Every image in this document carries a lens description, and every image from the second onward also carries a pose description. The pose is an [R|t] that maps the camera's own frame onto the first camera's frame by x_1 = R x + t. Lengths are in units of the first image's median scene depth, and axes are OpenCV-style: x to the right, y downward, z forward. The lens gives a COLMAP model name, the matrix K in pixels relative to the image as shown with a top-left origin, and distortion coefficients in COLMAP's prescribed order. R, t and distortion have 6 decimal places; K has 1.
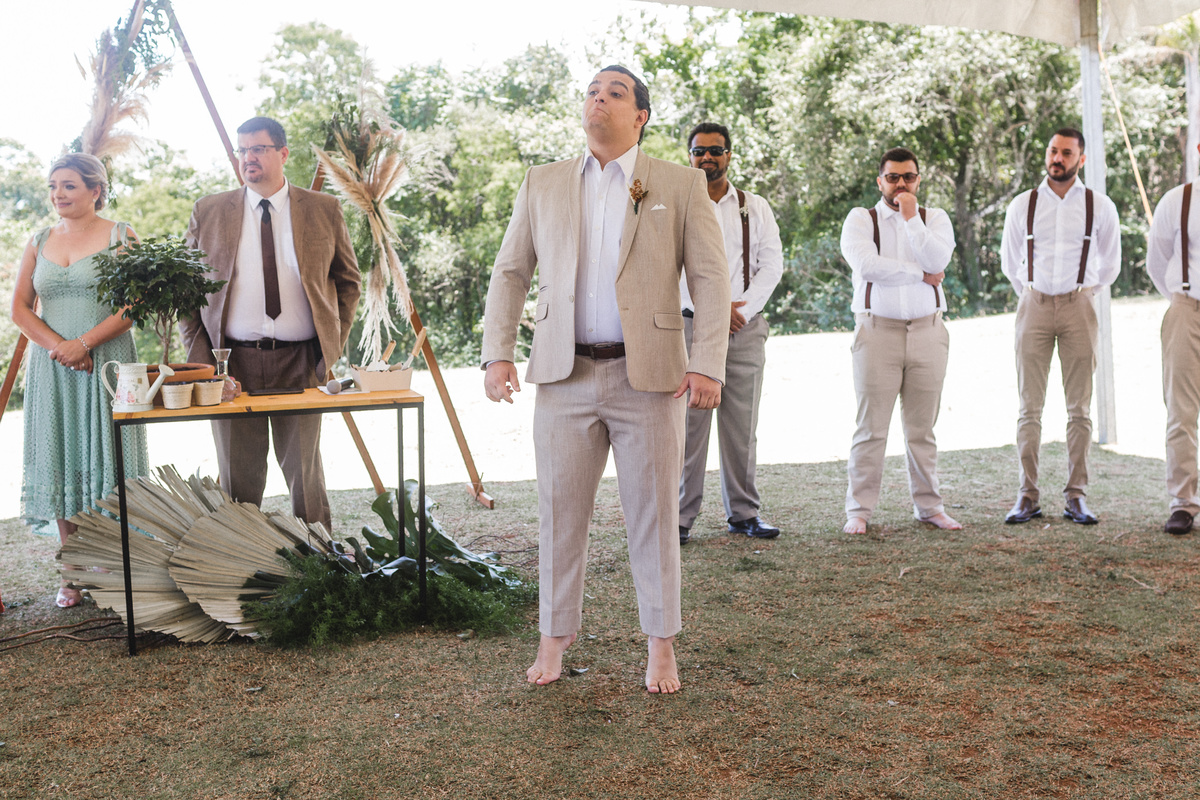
lens RADIAL K [[1391.0, 0, 619.9], [0, 1391.0, 325.3], [0, 0, 1]] dist [0.001028, -0.005501]
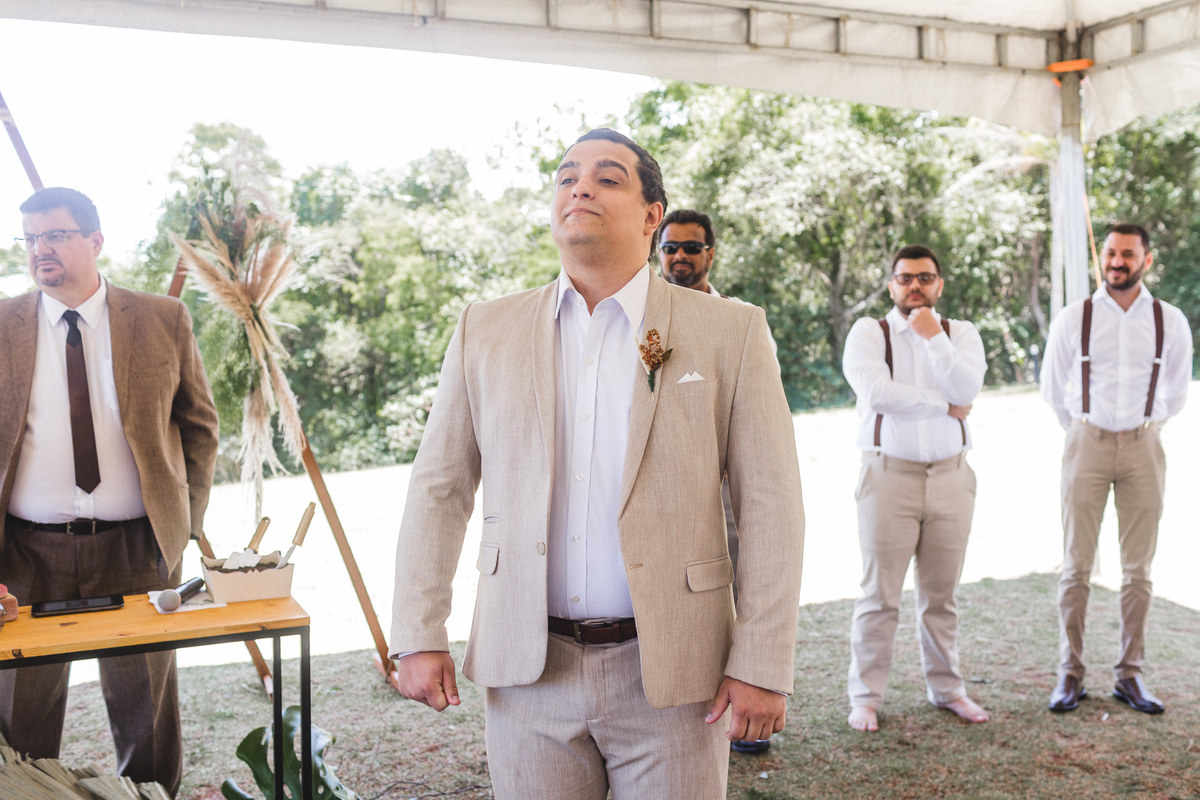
lens RADIAL K [[1227.6, 0, 627.6], [0, 1227.6, 394.8], [0, 0, 1]] dist [-0.001029, 0.000359]
pose [[0.995361, 0.001336, 0.096197, -0.034993], [-0.000749, 0.999981, -0.006143, -0.035638], [-0.096203, 0.006042, 0.995343, 0.299429]]
